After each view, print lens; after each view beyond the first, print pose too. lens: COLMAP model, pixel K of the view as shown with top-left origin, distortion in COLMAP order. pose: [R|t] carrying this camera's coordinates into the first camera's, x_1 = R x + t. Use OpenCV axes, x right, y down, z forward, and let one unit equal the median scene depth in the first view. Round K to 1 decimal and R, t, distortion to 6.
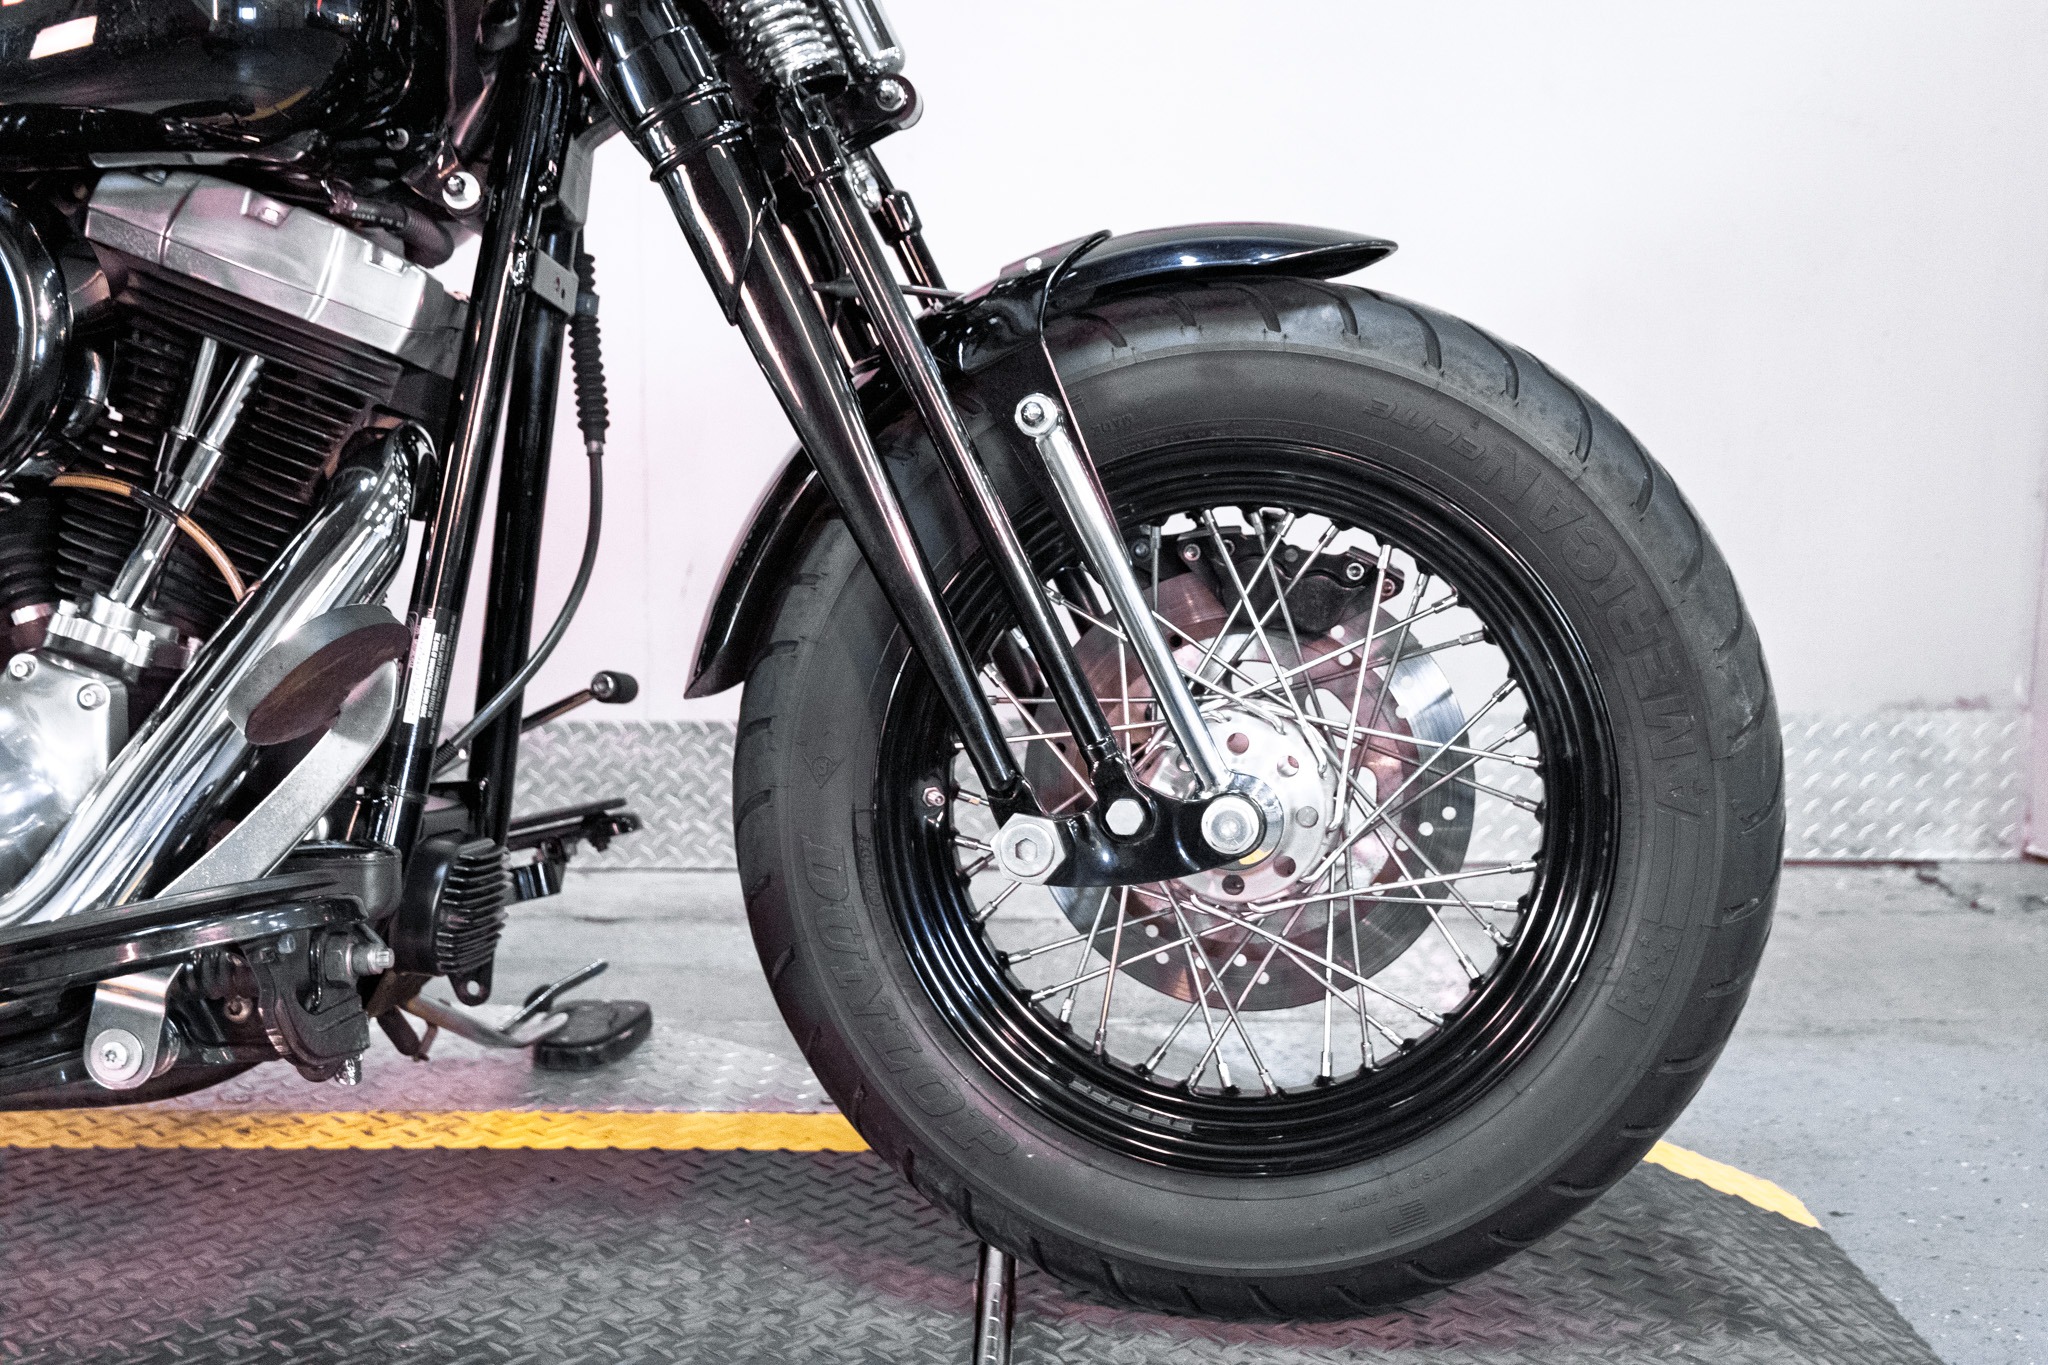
lens RADIAL K [[2081.2, 0, 1014.6], [0, 2081.2, 691.6], [0, 0, 1]] dist [-0.013287, 0.000000]
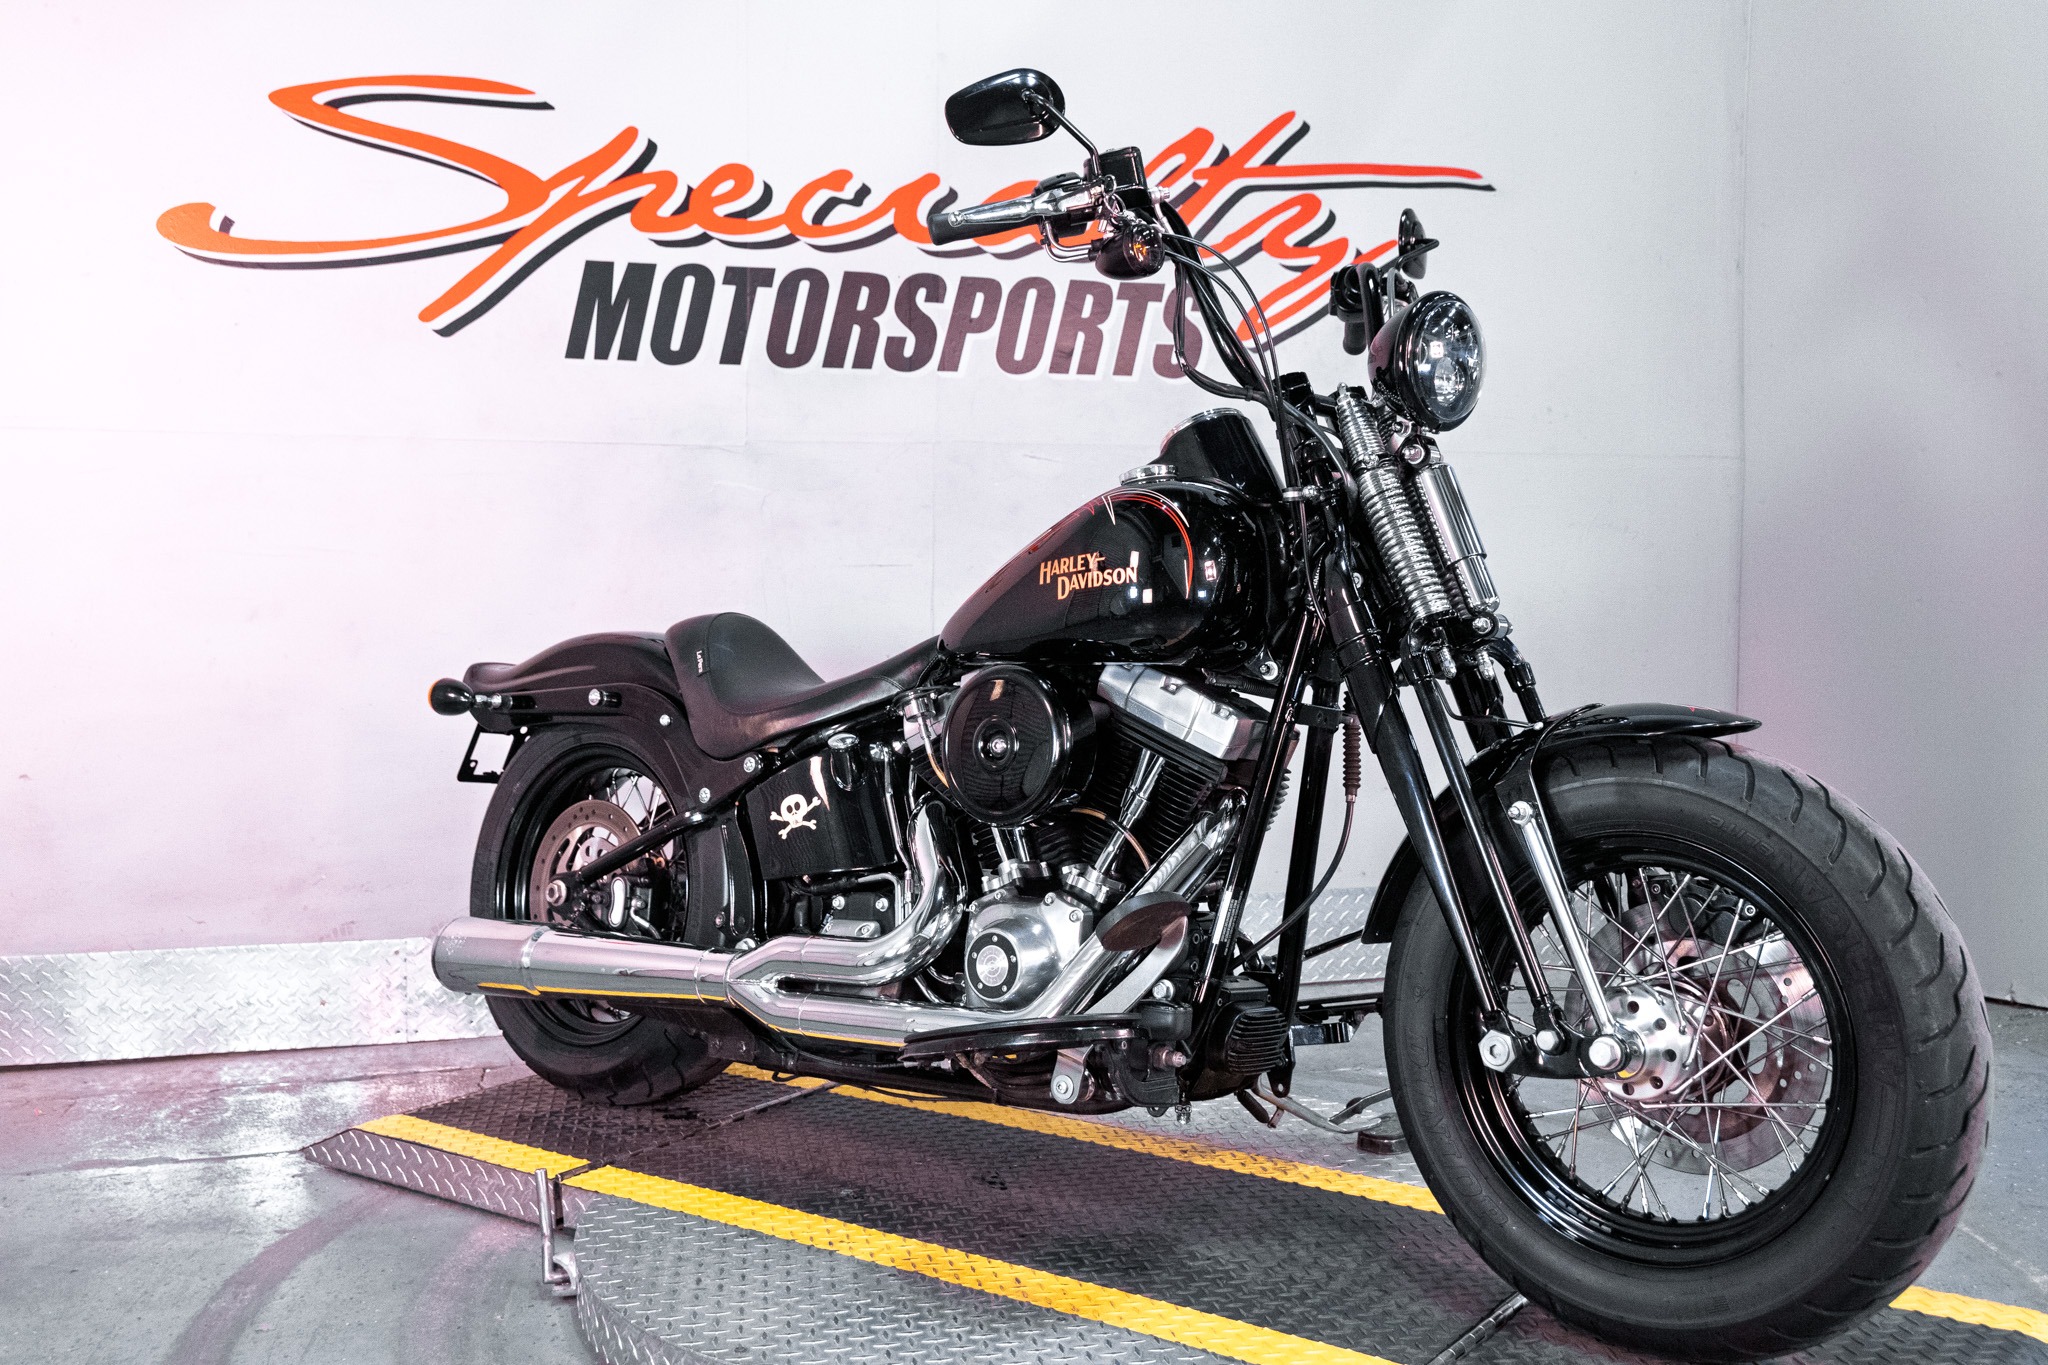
lens RADIAL K [[1866.6, 0, 1021.1], [0, 1866.6, 678.4], [0, 0, 1]] dist [-0.001655, 0.000000]
pose [[0.818821, 0.026521, -0.573436, 0.576055], [-0.080249, 0.994412, -0.068598, -0.099979], [0.568412, 0.102187, 0.816373, -0.591688]]
